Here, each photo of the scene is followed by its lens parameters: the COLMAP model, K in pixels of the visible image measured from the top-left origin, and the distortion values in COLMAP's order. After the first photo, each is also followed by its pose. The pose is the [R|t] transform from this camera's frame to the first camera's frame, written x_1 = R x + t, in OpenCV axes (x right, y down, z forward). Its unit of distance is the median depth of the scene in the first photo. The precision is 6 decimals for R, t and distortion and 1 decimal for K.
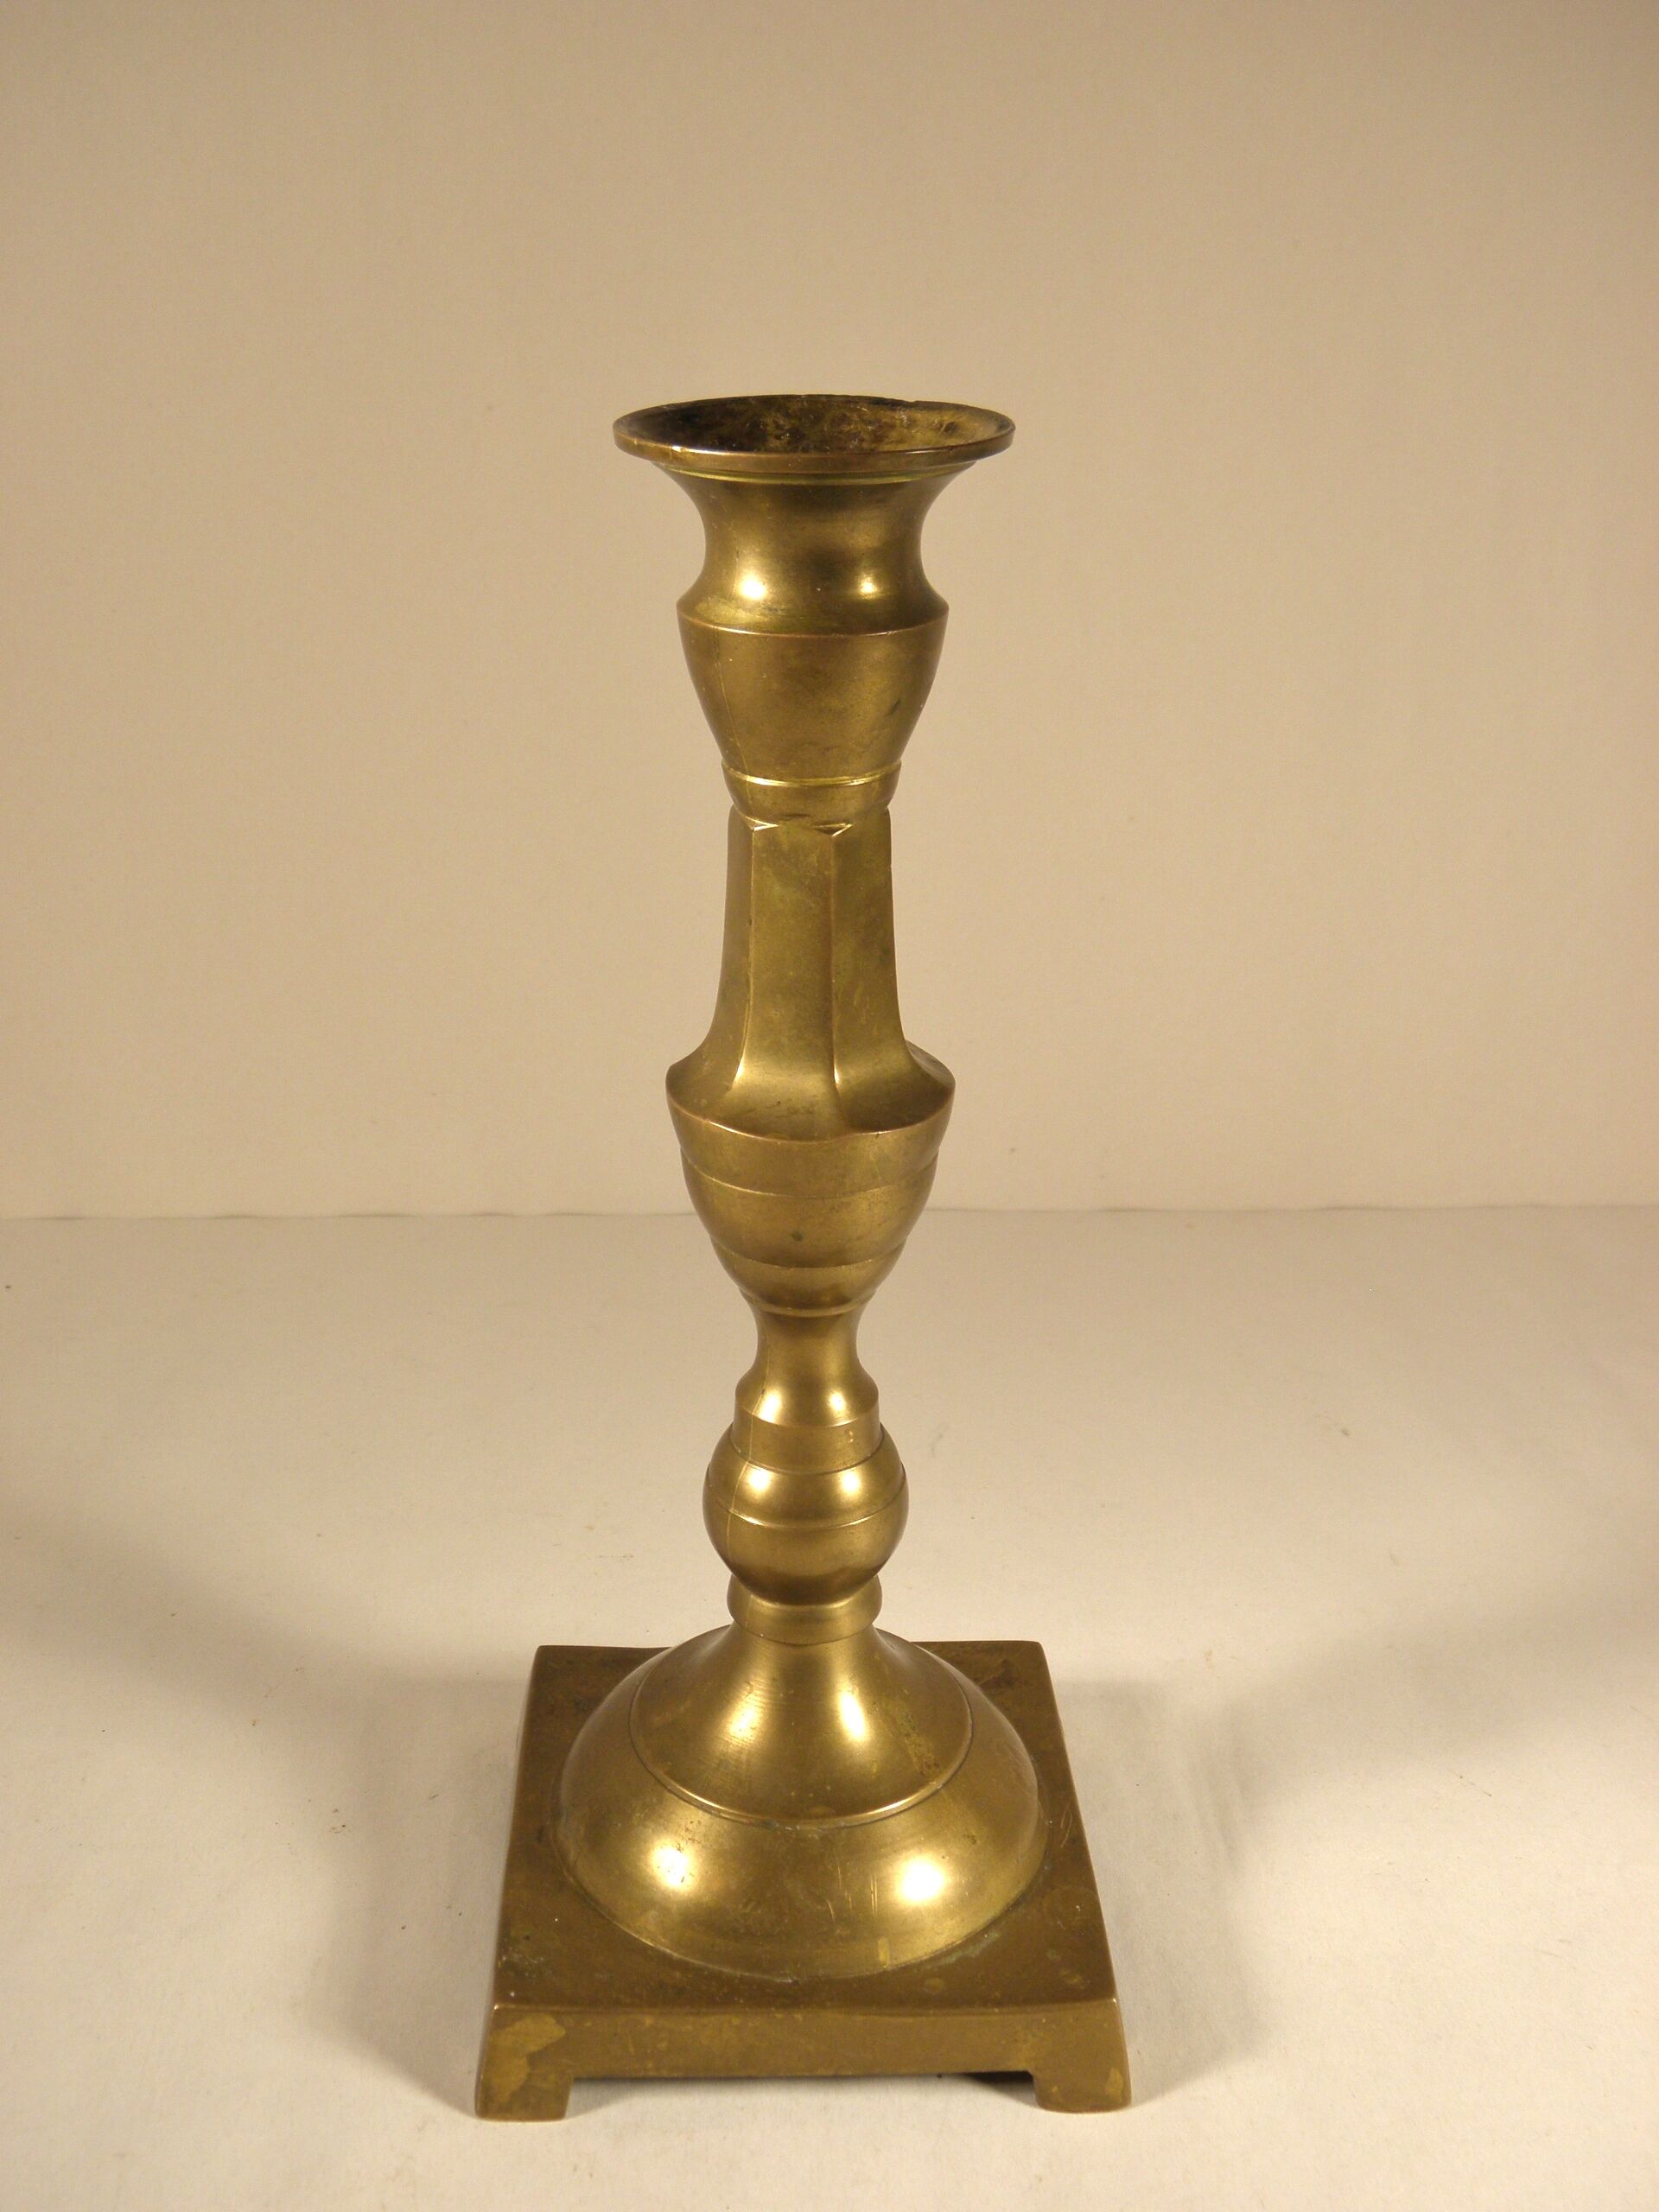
lens RADIAL K [[2493.9, 0, 819.4], [0, 2493.9, 1106.6], [0, 0, 1]] dist [-0.087455, 0.000000]
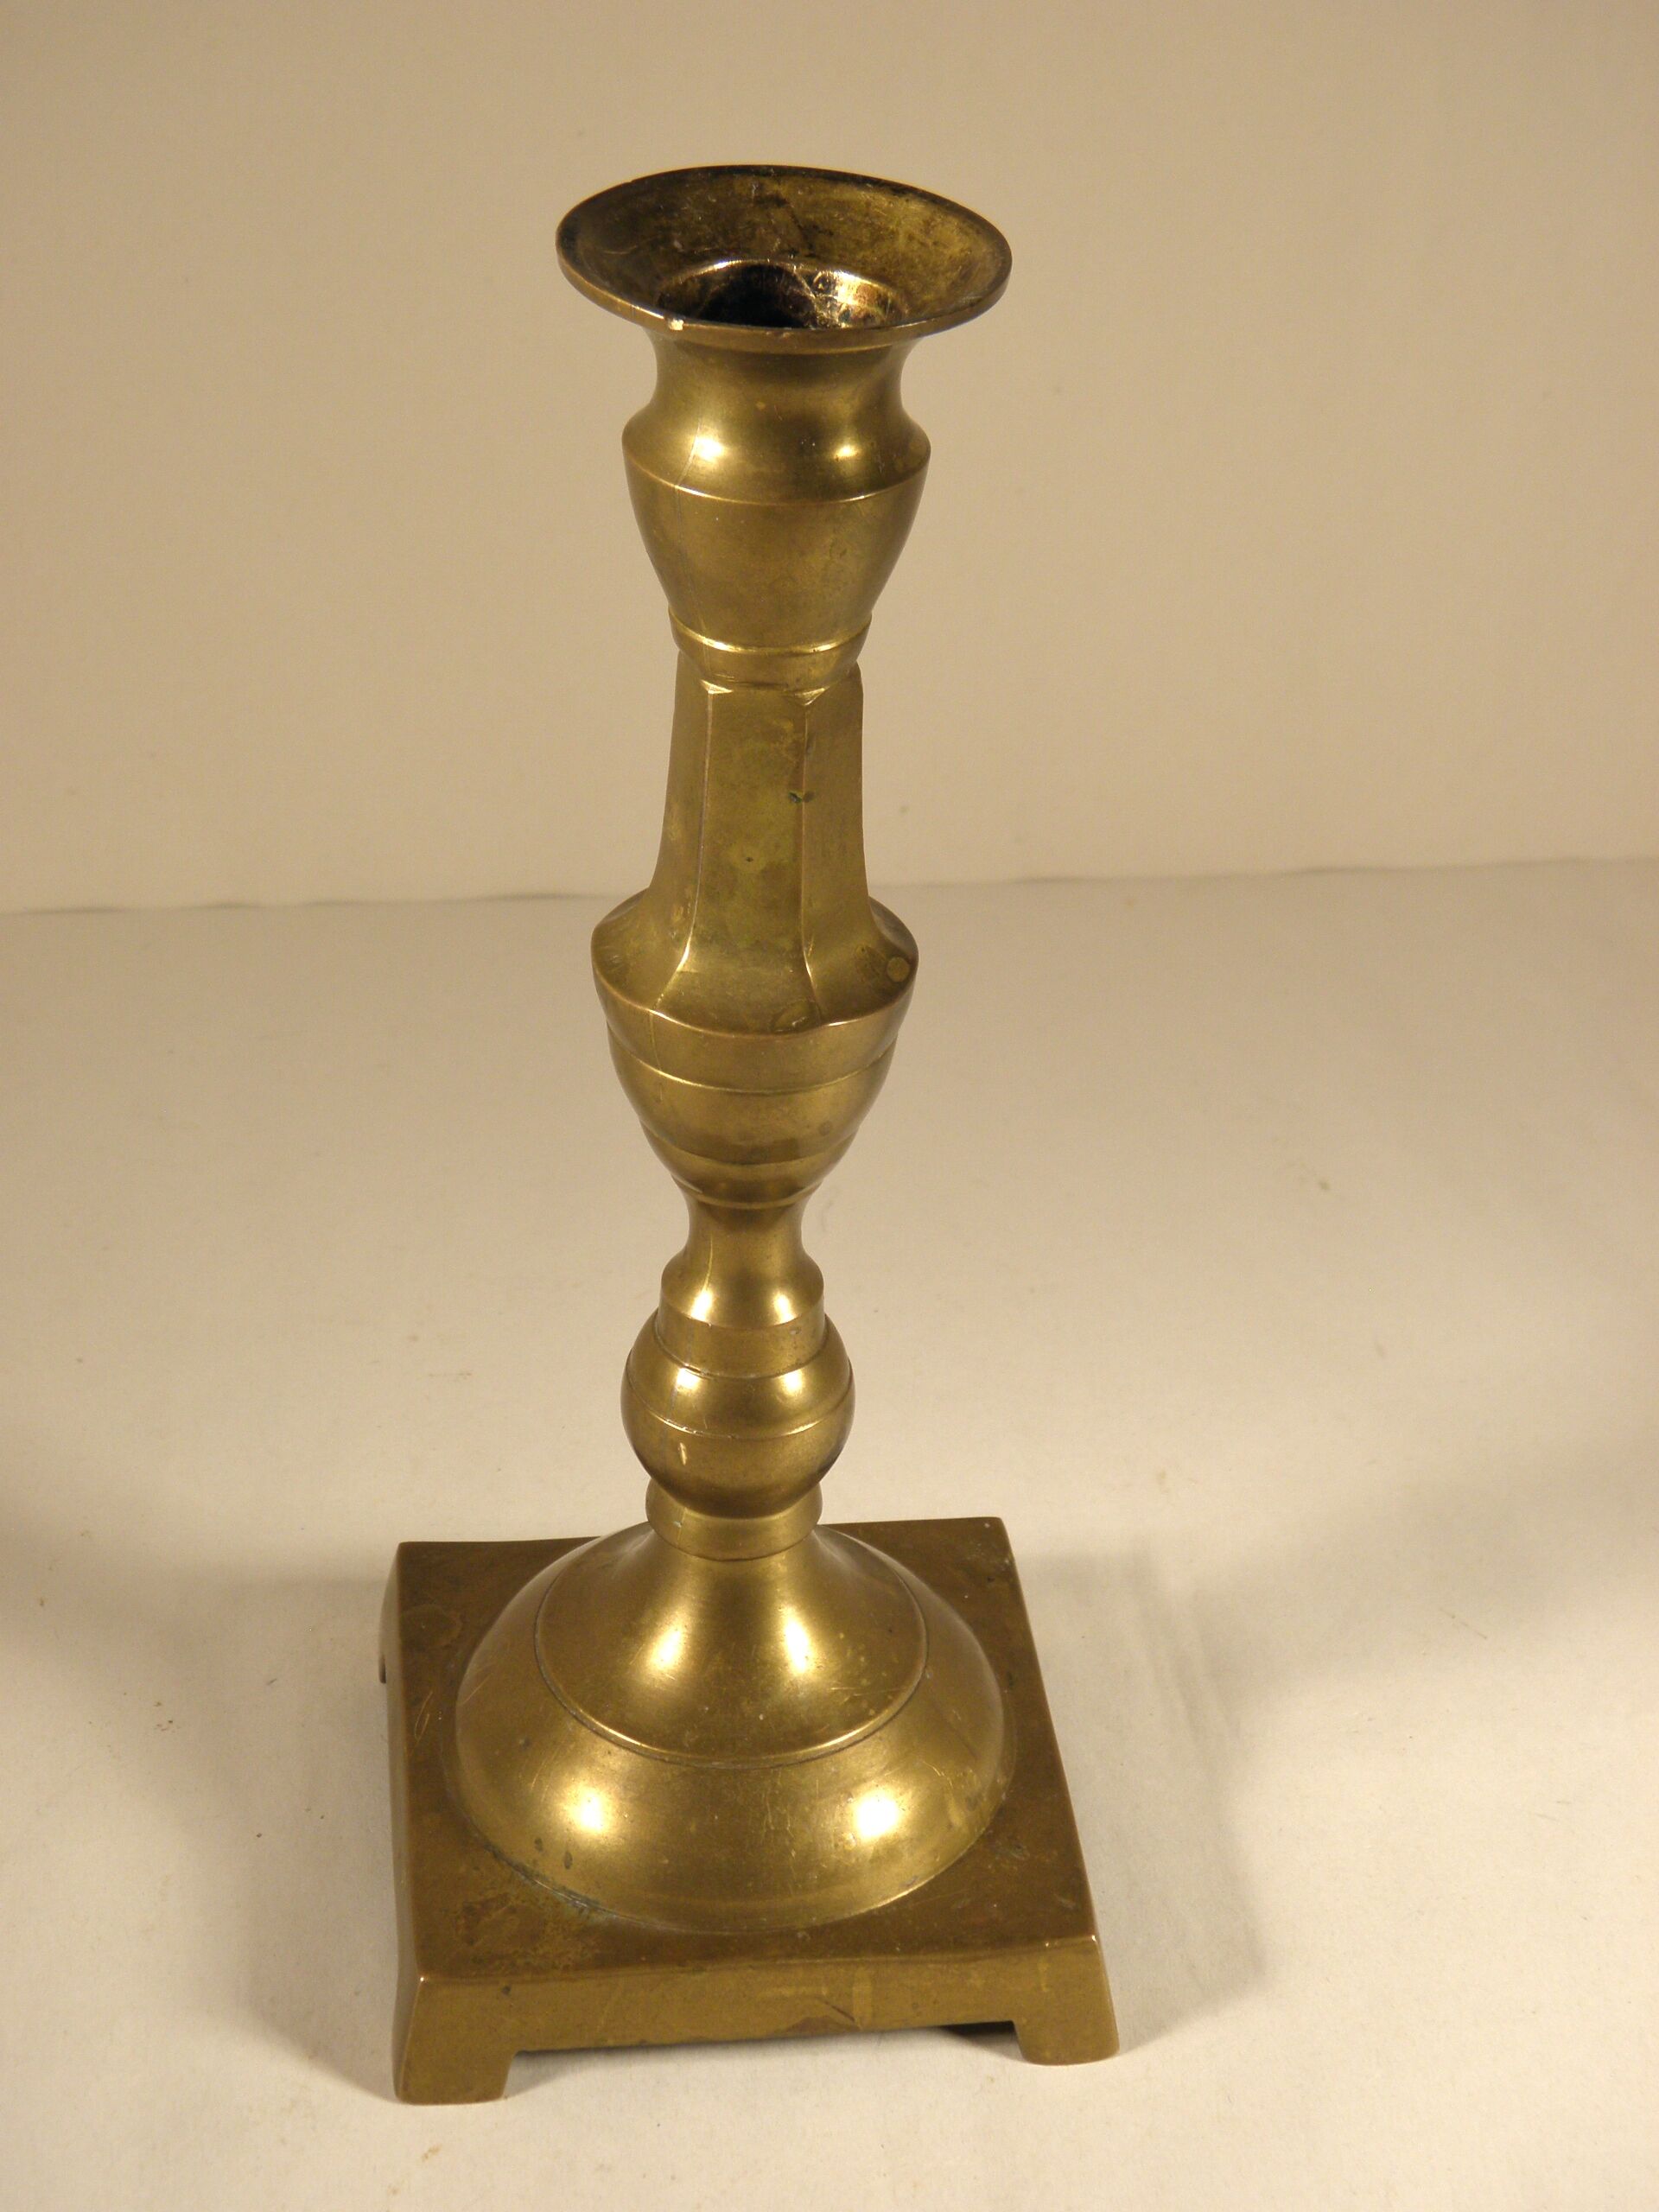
lens RADIAL K [[3810.7, 0, 836.5], [0, 3810.7, 1098.5], [0, 0, 1]] dist [-0.206367, 0.000000]
pose [[0.995475, -0.024871, 0.091706, -0.092480], [0.007190, 0.982085, 0.188304, -0.196912], [-0.094746, -0.186793, 0.977820, -0.278864]]
